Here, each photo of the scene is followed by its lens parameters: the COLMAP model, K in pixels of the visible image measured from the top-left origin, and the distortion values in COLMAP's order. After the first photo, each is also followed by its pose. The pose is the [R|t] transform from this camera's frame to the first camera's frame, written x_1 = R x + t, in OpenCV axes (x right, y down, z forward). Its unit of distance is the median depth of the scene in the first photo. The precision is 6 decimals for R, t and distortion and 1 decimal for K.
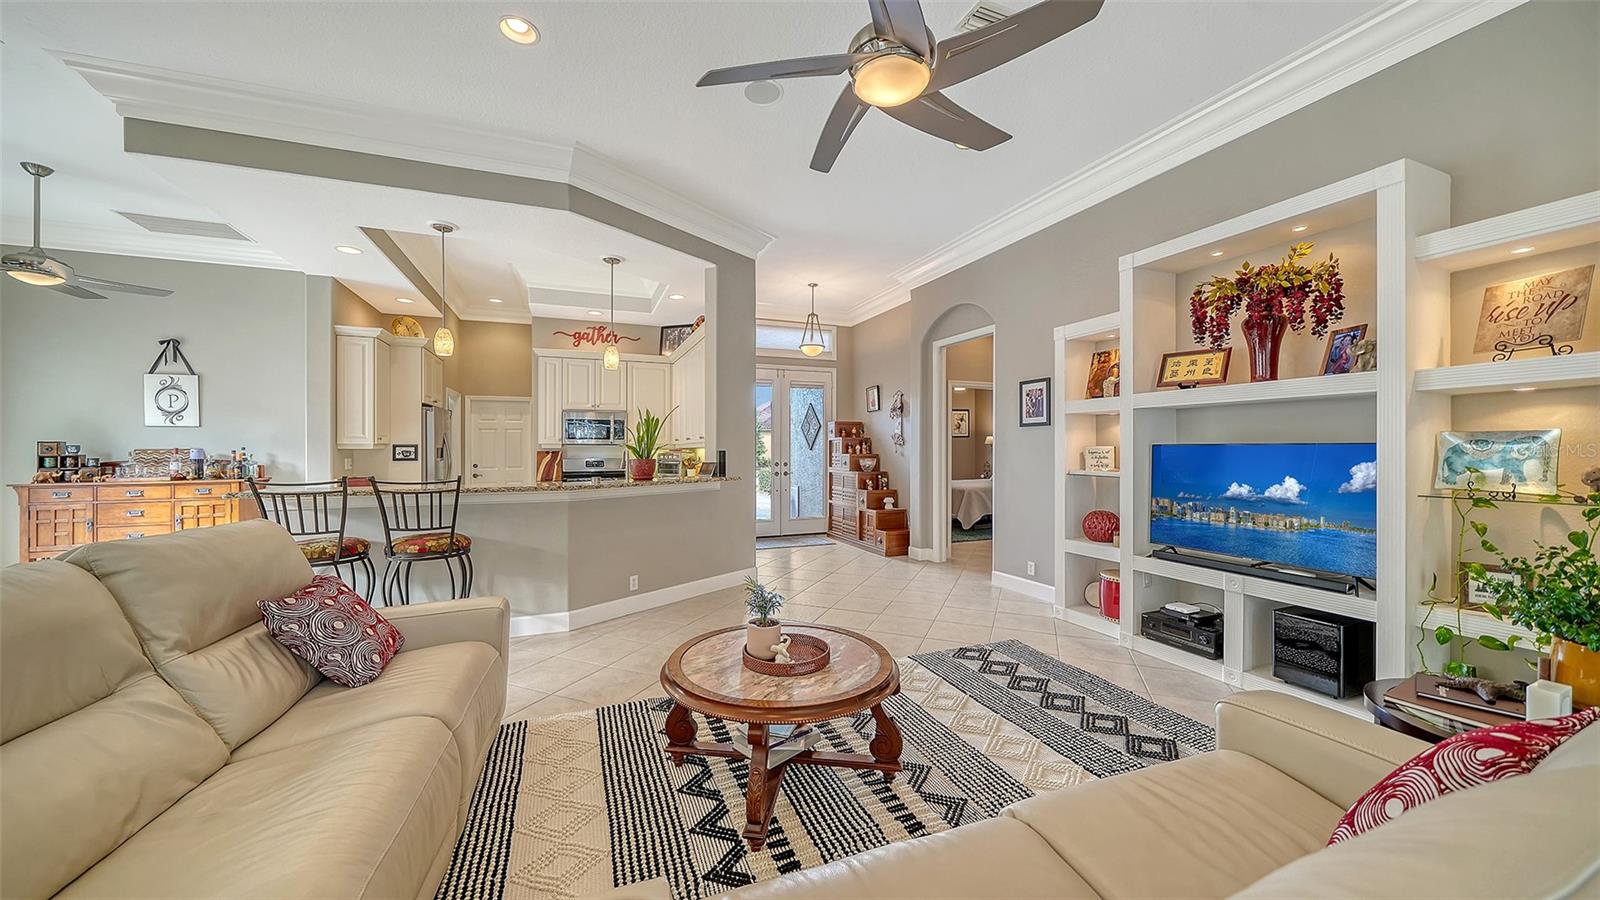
lens RADIAL K [[560.3, 0, 792.7], [0, 560.3, 453.0], [0, 0, 1]] dist [-0.005181, -0.000061]
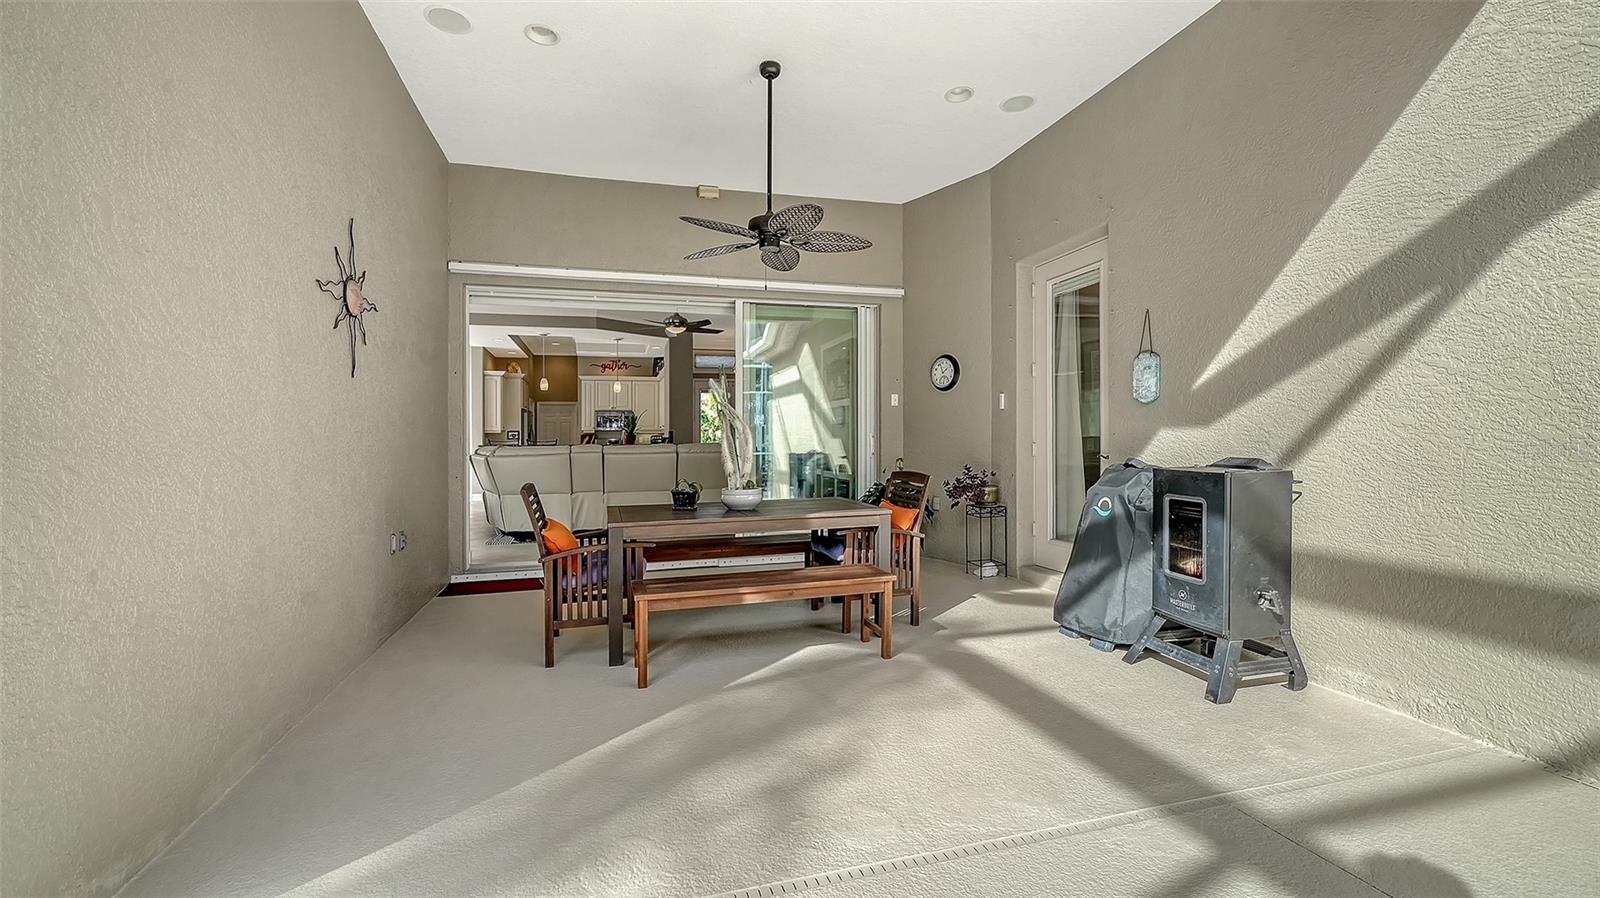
lens RADIAL K [[649.1, 0, 792.9], [0, 649.1, 440.3], [0, 0, 1]] dist [-0.000994, -0.000023]
pose [[0.995023, -0.010733, -0.099064, 0.545042], [0.009843, 0.999907, -0.009459, 0.055882], [0.099157, 0.008437, 0.995036, -1.293405]]
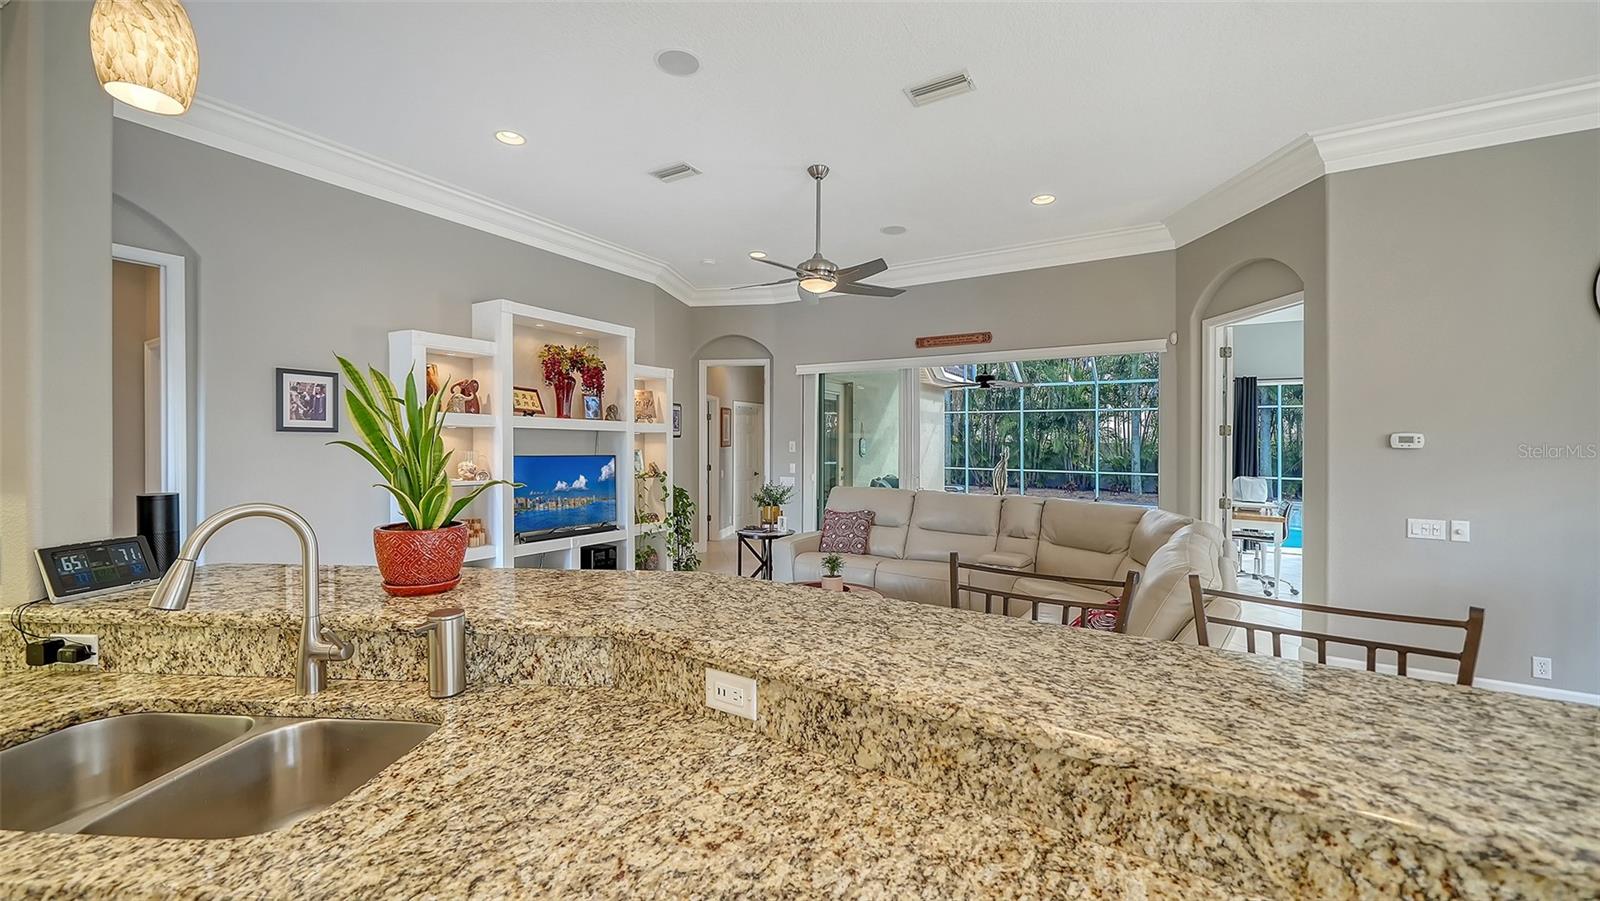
lens RADIAL K [[605.3, 0, 797.2], [0, 605.3, 464.6], [0, 0, 1]] dist [-0.001814, -0.000301]
pose [[-0.588706, -0.030974, 0.807754, -0.637316], [-0.003803, 0.999361, 0.035549, -0.035131], [-0.808338, 0.017856, -0.588448, 0.954015]]
